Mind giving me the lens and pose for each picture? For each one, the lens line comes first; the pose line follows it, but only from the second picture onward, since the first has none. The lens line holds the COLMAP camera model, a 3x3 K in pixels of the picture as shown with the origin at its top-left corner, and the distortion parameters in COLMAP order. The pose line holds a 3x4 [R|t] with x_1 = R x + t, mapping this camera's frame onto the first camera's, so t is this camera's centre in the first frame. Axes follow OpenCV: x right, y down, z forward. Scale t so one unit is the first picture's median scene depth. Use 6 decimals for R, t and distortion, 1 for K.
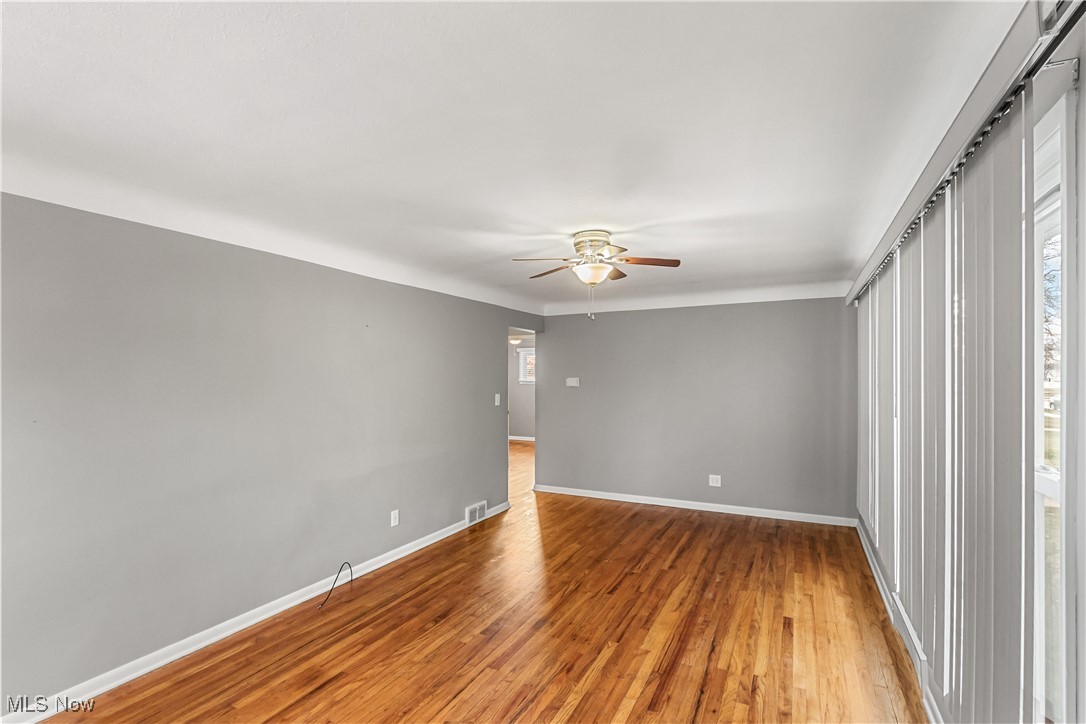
lens RADIAL K [[506.8, 0, 550.1], [0, 506.8, 372.1], [0, 0, 1]] dist [-0.008560, 0.004843]
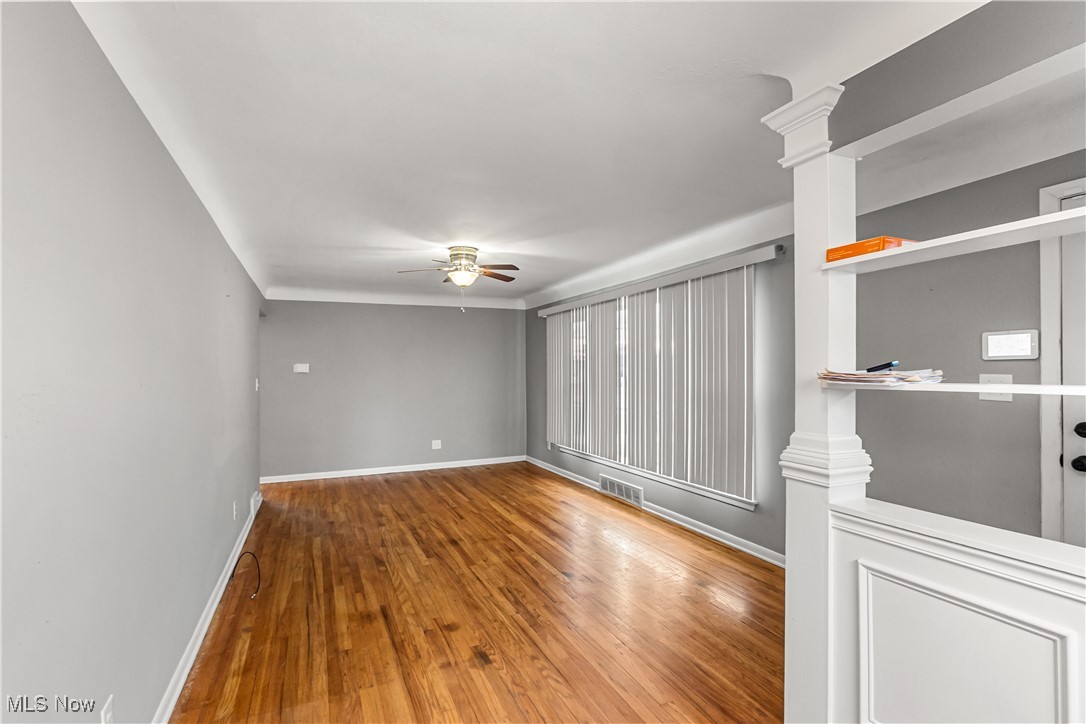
lens RADIAL K [[506.8, 0, 540.3], [0, 506.8, 363.4], [0, 0, 1]] dist [-0.008560, 0.004843]
pose [[0.628927, 0.006776, 0.777435, -0.856133], [0.005324, 0.999901, -0.013022, 0.050870], [-0.777446, 0.012329, 0.628828, -0.002819]]
